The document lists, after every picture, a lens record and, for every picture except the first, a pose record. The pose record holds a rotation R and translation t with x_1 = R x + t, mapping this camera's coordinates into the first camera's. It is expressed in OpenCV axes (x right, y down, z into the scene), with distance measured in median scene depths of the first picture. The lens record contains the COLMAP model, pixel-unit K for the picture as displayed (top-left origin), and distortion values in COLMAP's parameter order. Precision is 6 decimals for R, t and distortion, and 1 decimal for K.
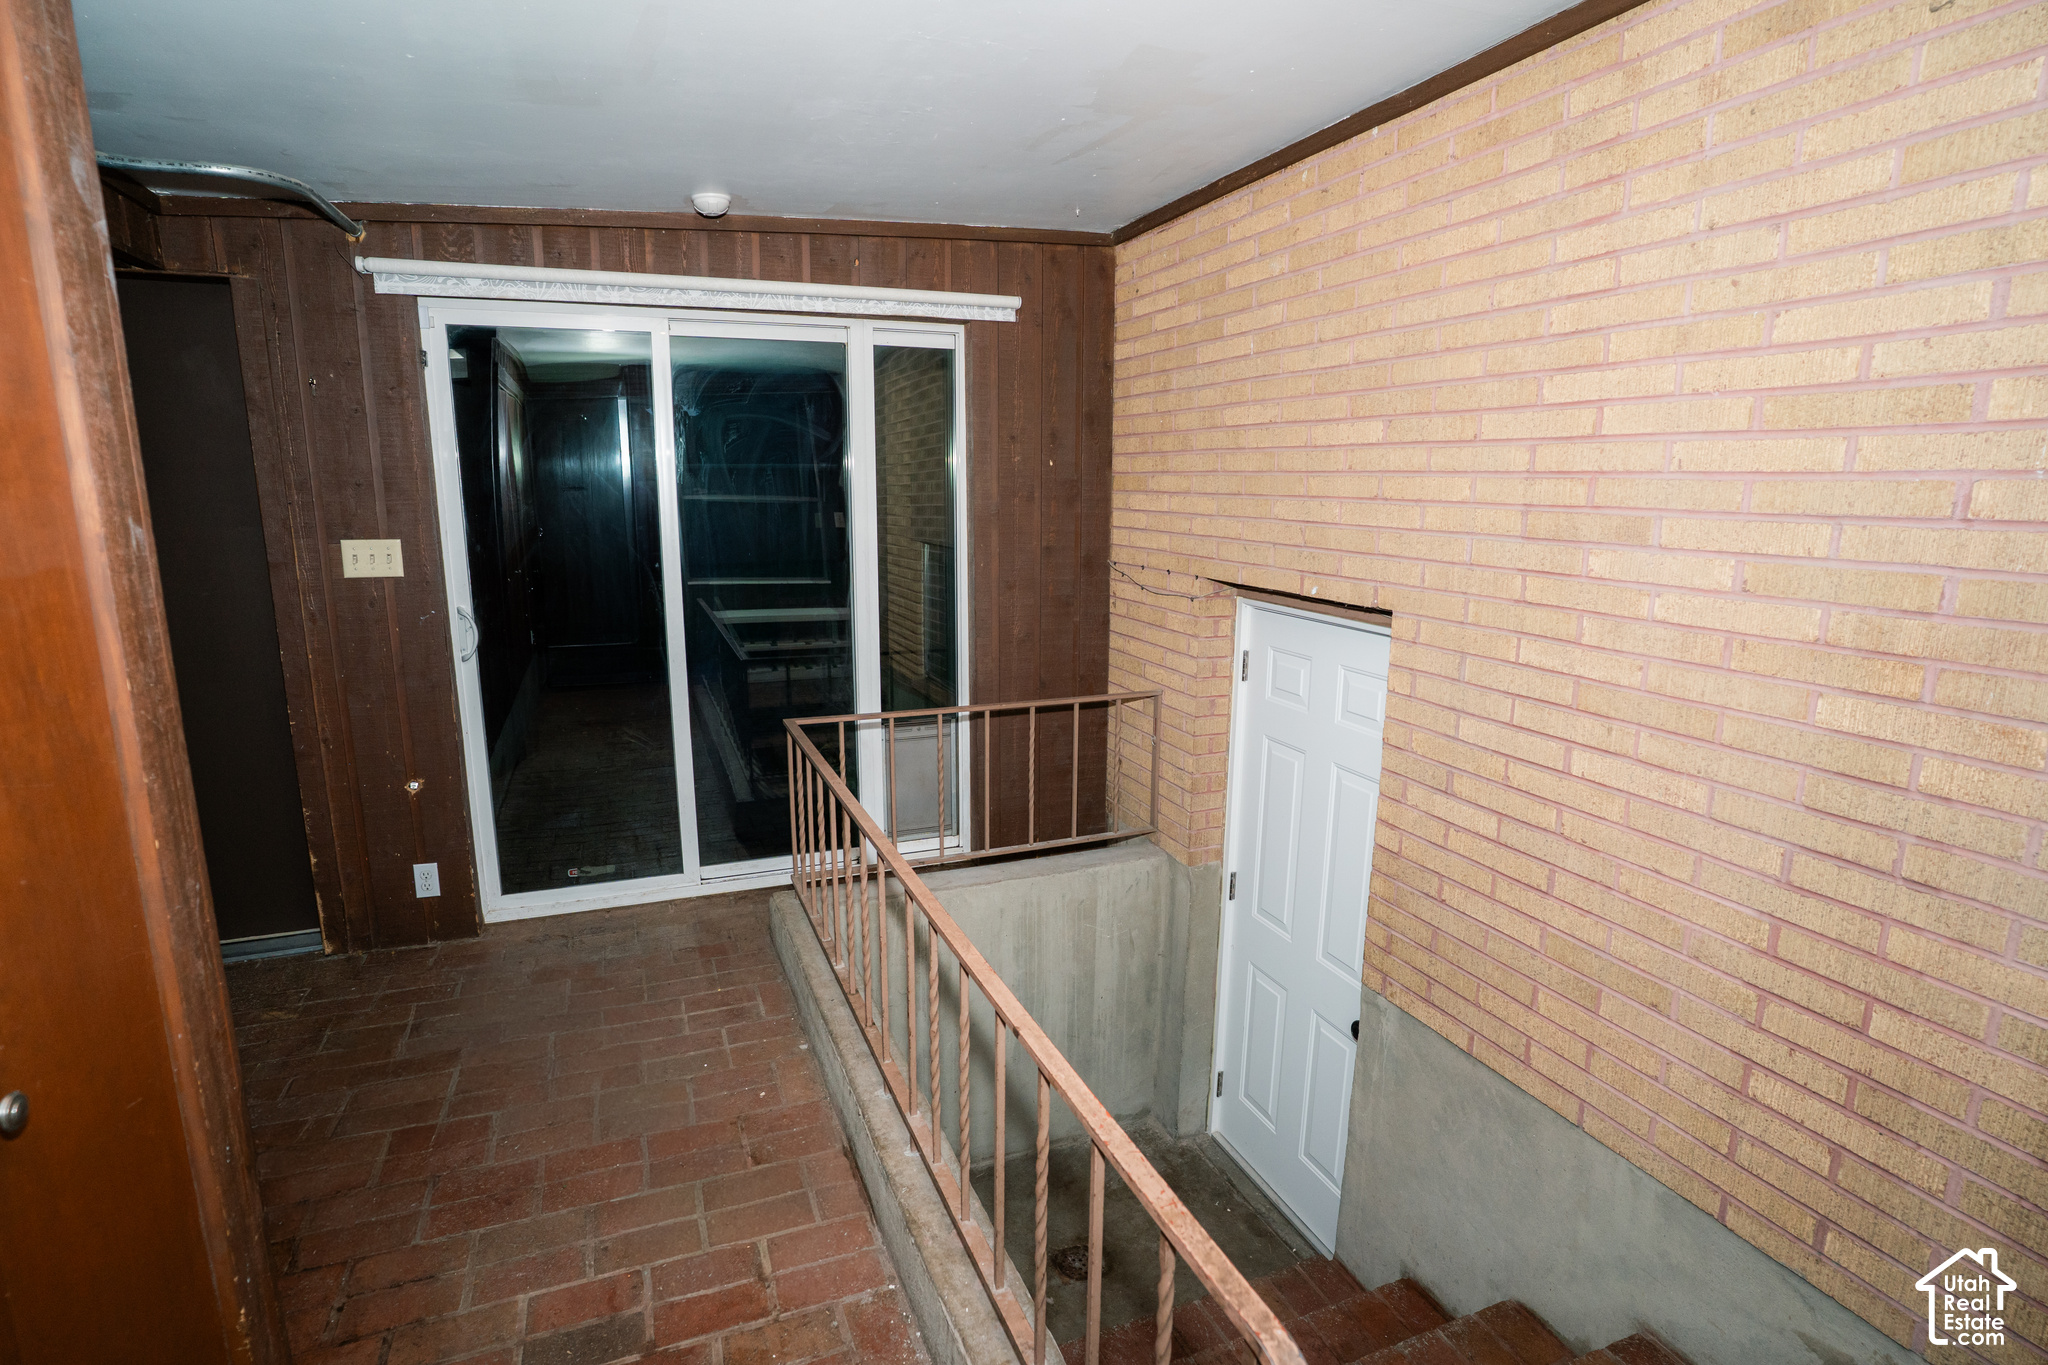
lens RADIAL K [[1009.1, 0, 1024.0], [0, 1009.1, 682.5], [0, 0, 1]] dist [-0.001134, 0.000419]
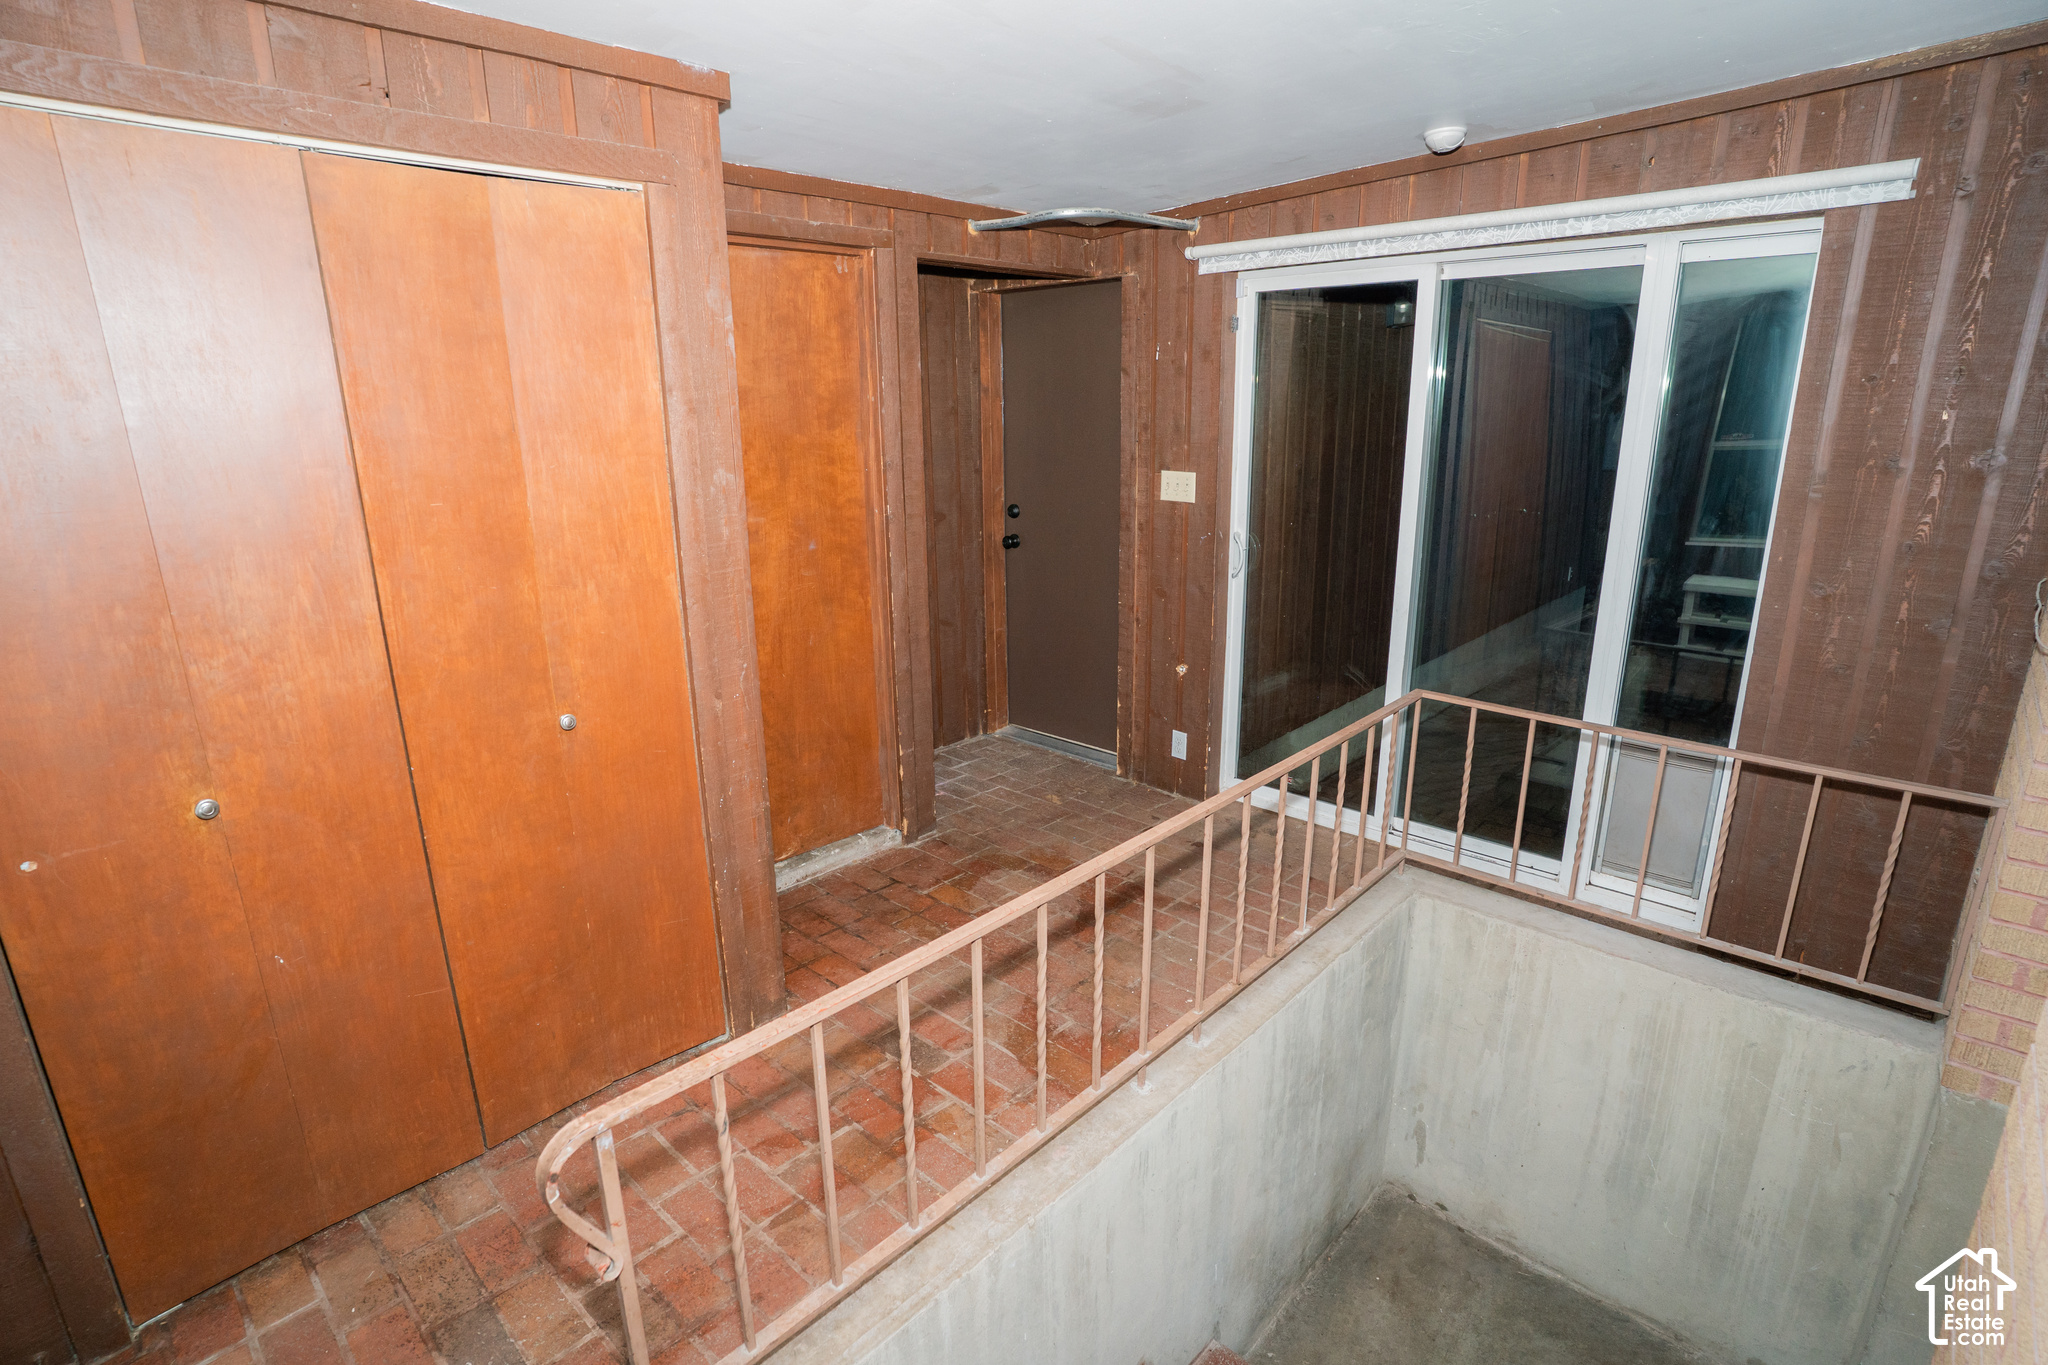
lens RADIAL K [[1035.8, 0, 1024.0], [0, 1035.8, 682.5], [0, 0, 1]] dist [-0.039595, 0.040963]
pose [[0.445094, 0.242832, -0.861930, 0.418004], [-0.174447, 0.967603, 0.182520, -0.081578], [0.878328, 0.069123, 0.473036, 0.213384]]
